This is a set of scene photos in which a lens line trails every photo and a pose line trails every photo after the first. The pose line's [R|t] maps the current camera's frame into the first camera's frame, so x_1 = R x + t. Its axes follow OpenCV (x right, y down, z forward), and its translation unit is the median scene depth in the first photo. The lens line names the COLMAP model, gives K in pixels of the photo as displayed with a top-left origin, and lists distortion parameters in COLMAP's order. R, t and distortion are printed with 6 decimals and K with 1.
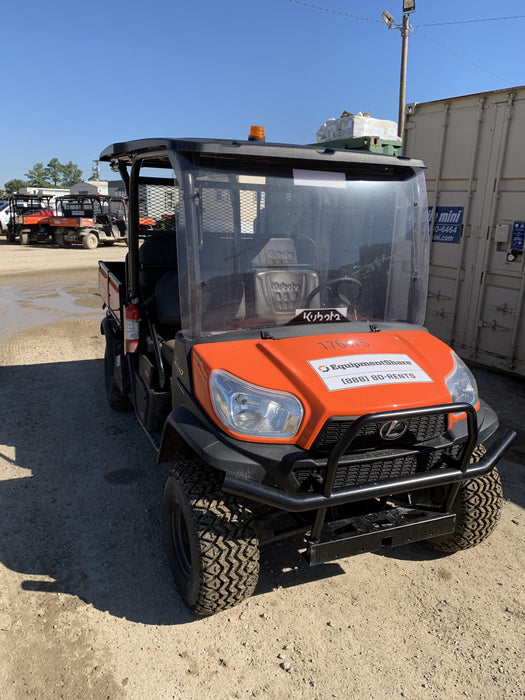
lens RADIAL K [[533.4, 0, 266.7], [0, 533.4, 353.5], [0, 0, 1]] dist [0.048140, -0.026027]
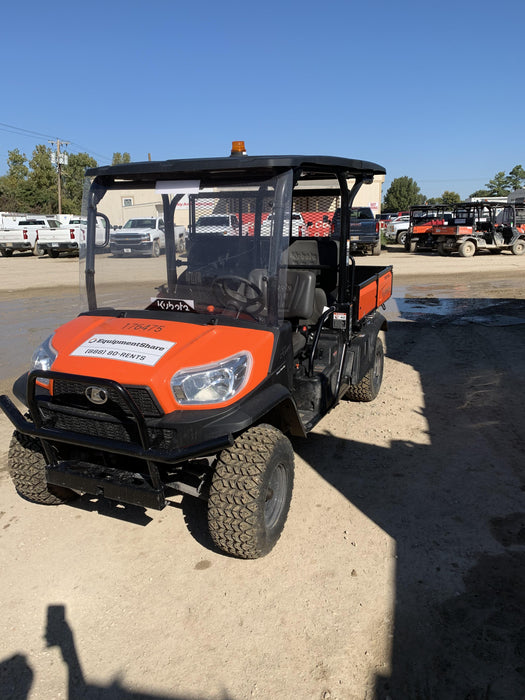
lens RADIAL K [[533.4, 0, 258.5], [0, 533.4, 352.9], [0, 0, 1]] dist [0.048140, -0.026027]
pose [[0.698242, 0.148424, -0.700306, 0.127572], [-0.160409, 0.985833, 0.049004, -0.006674], [0.697658, 0.078119, 0.712159, 0.037781]]
